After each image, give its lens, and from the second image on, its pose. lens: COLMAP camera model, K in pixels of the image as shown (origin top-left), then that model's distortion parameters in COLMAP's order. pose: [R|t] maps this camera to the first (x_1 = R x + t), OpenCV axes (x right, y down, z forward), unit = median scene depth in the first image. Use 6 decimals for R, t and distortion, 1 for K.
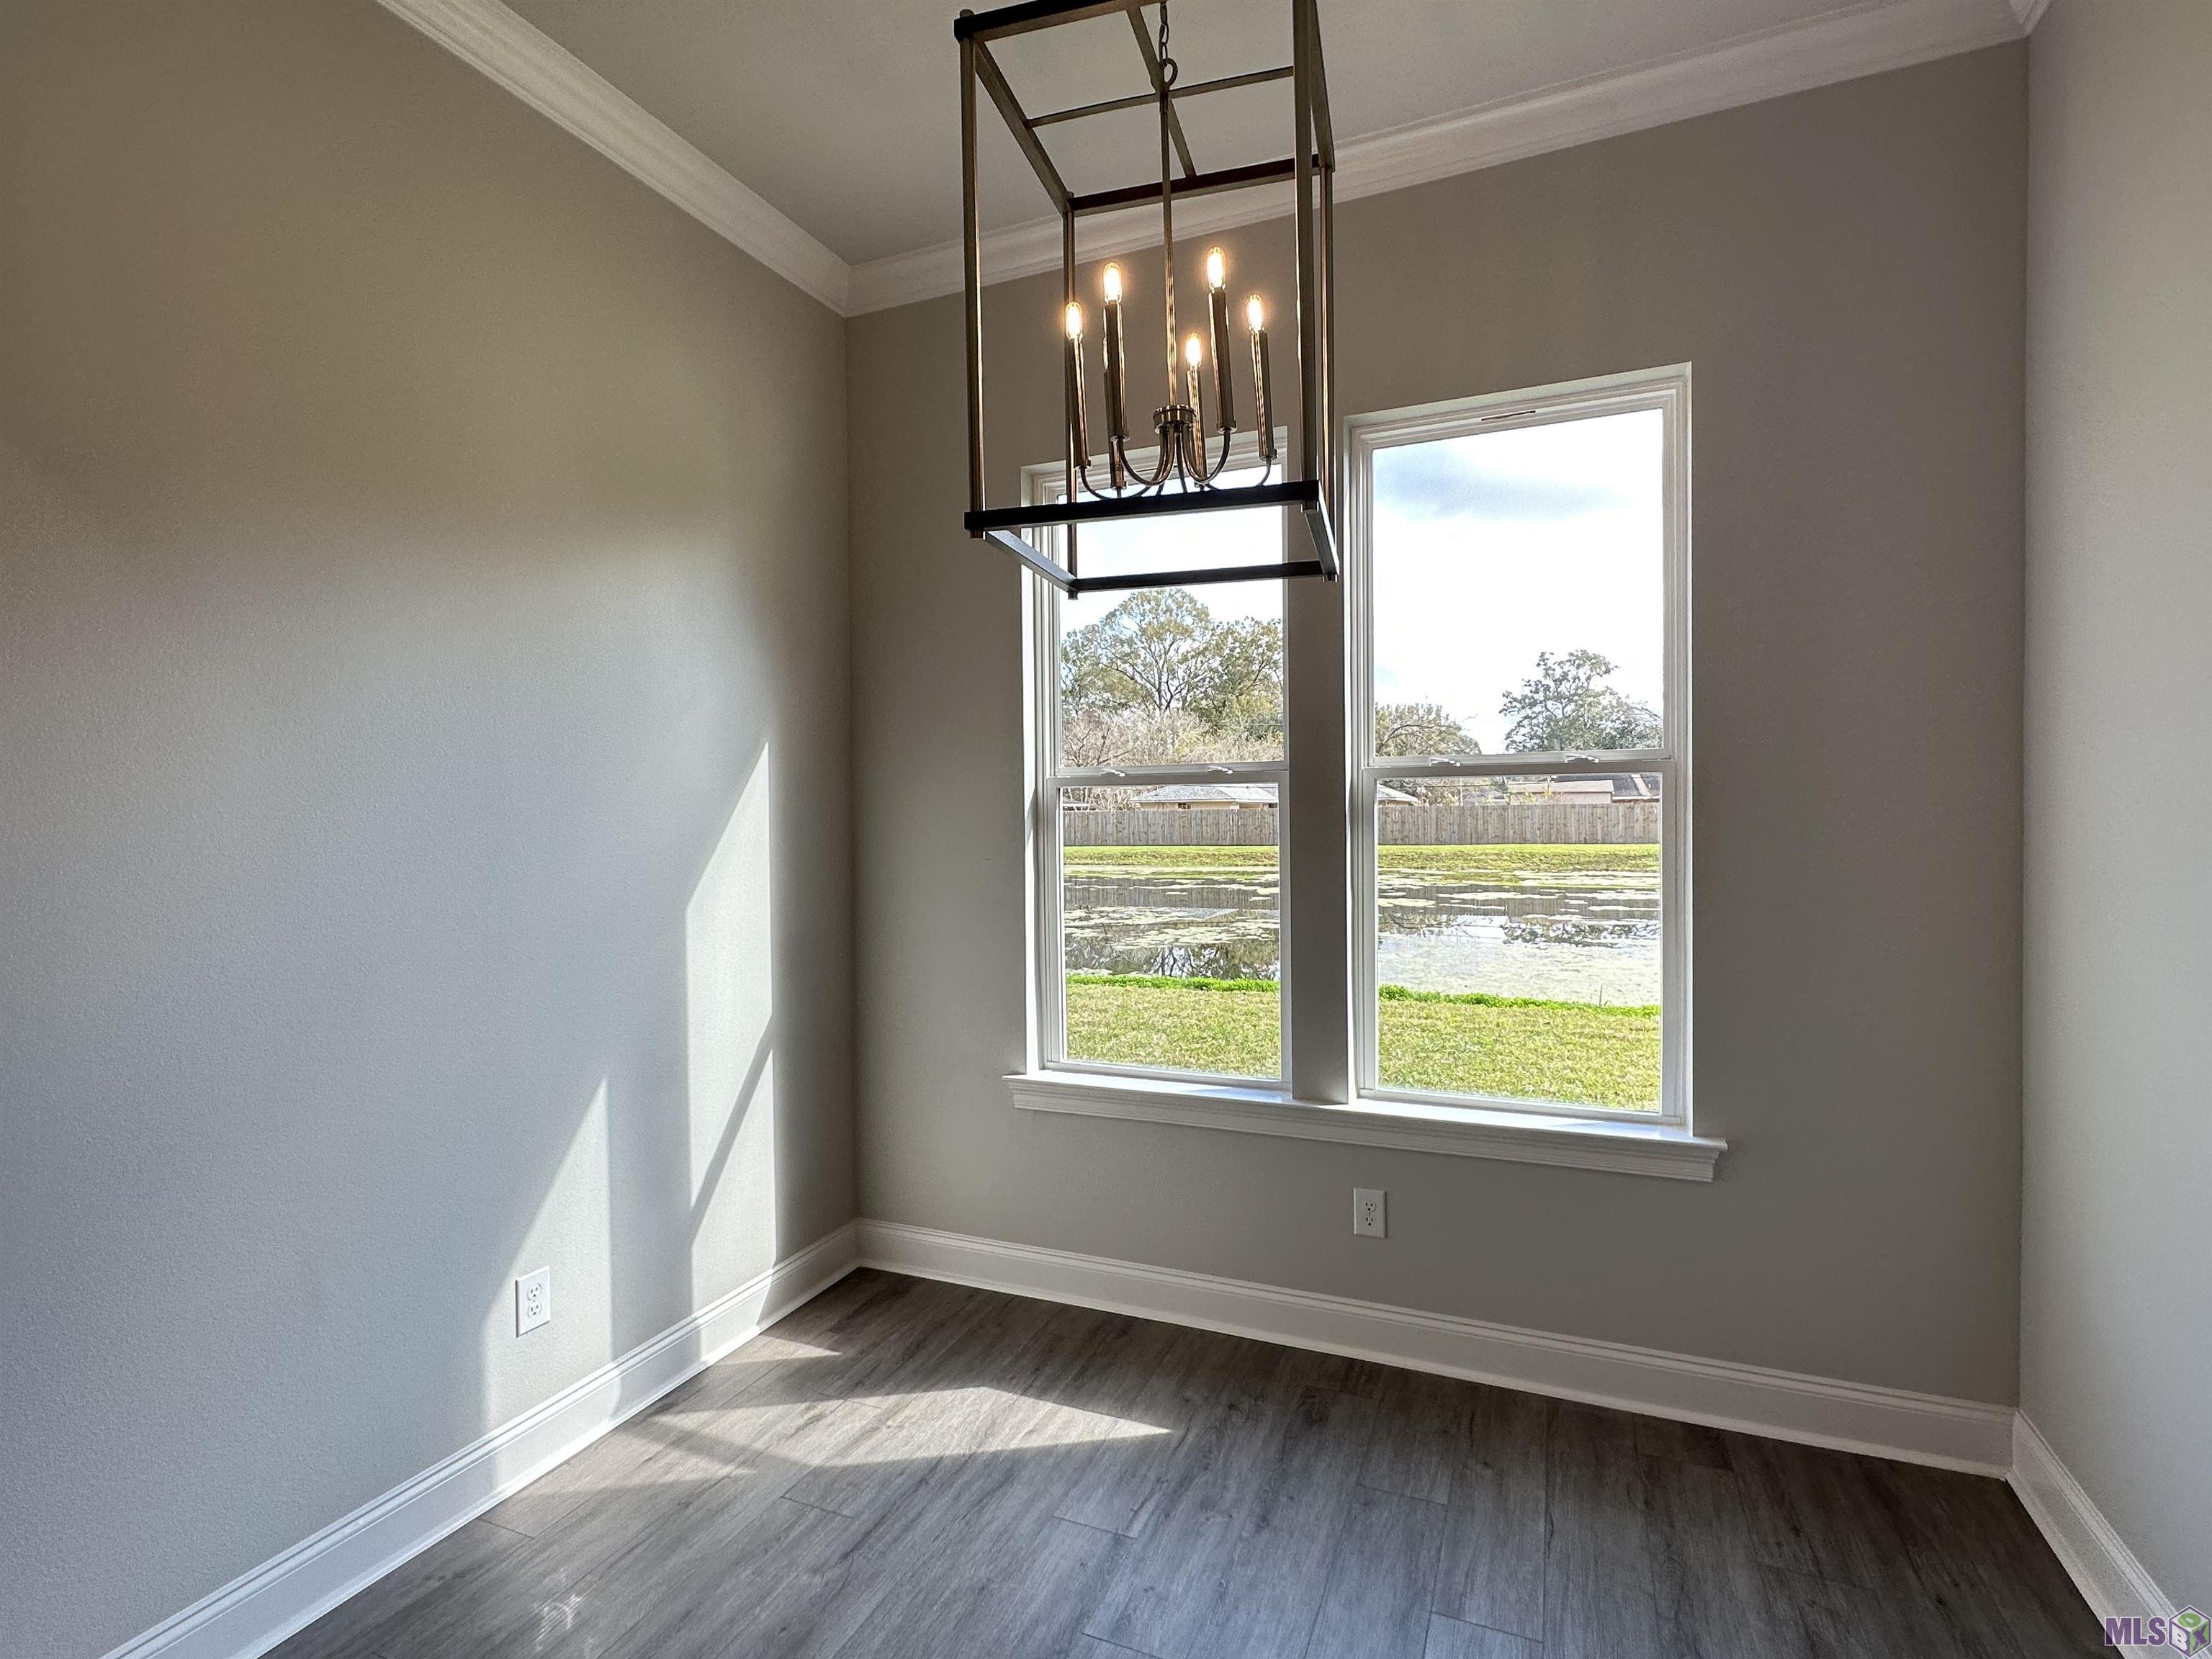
lens RADIAL K [[1060.4, 0, 1108.9], [0, 1060.4, 831.5], [0, 0, 1]] dist [0.005529, 0.000017]
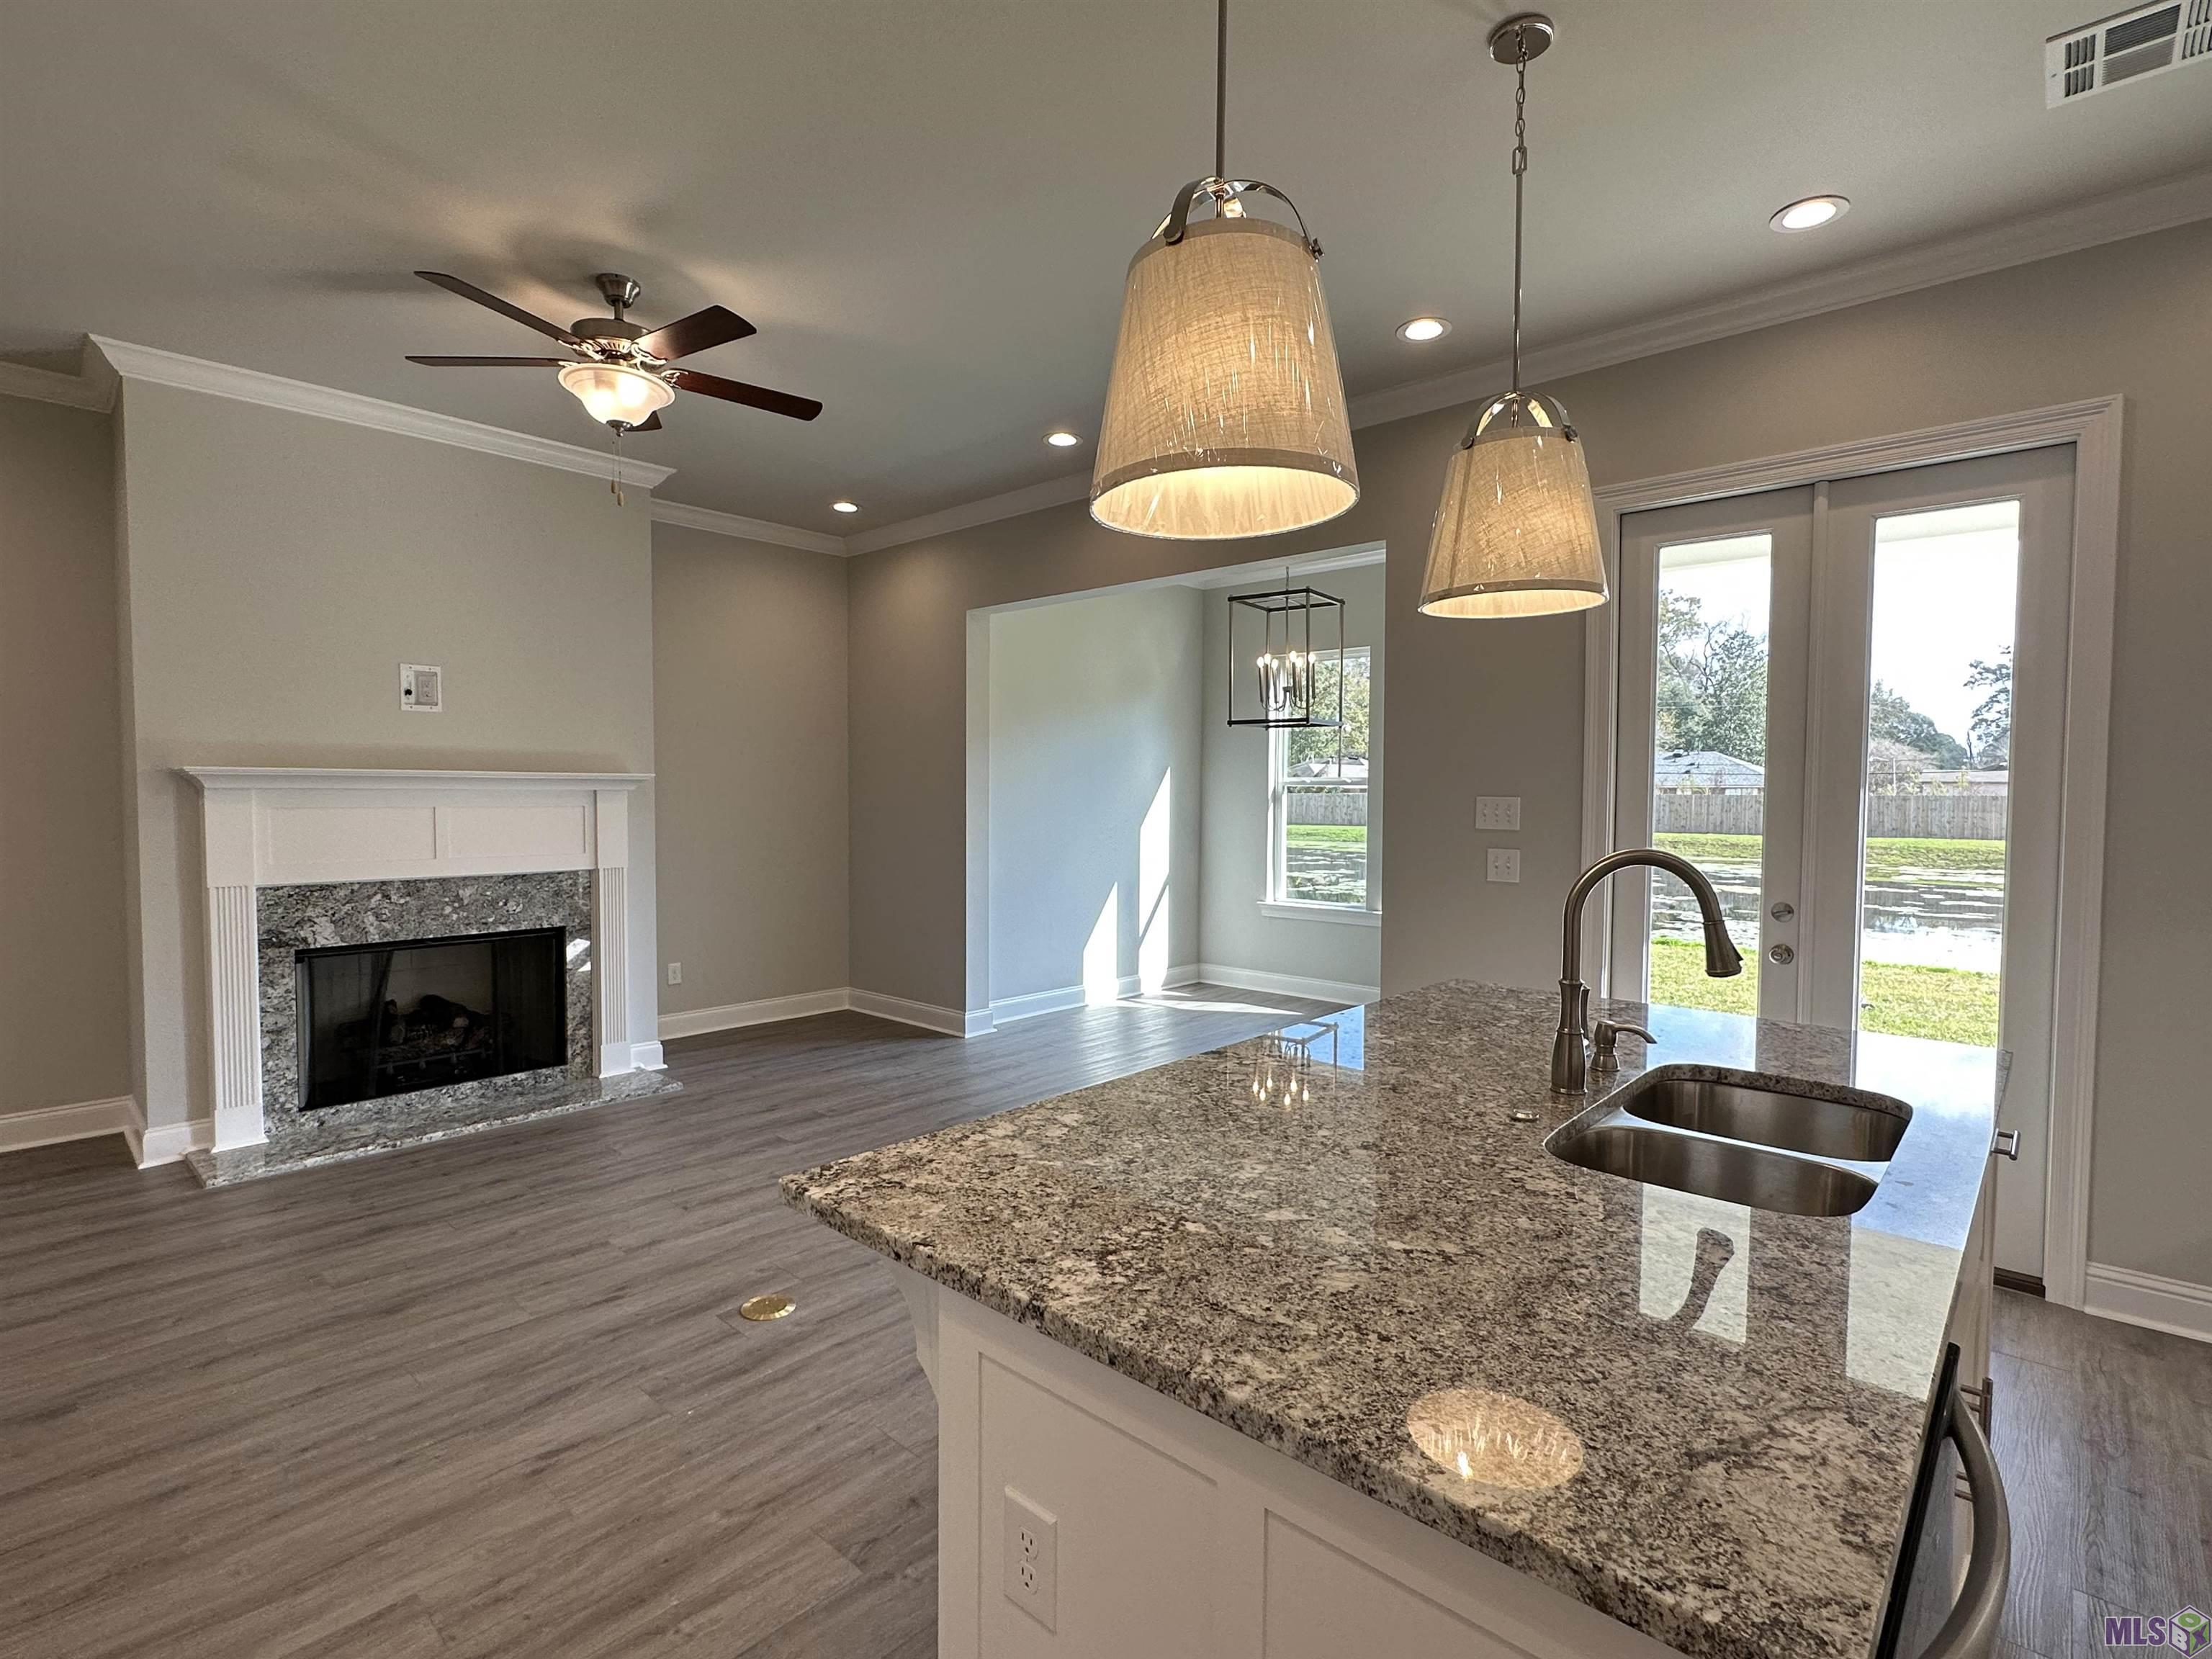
lens RADIAL K [[1060.4, 0, 1106.2], [0, 1060.4, 832.3], [0, 0, 1]] dist [0.005529, 0.000017]
pose [[0.943373, 0.032865, -0.330102, 0.378599], [-0.025714, 0.999331, 0.026006, 0.012545], [0.330736, -0.016045, 0.943587, -1.447568]]
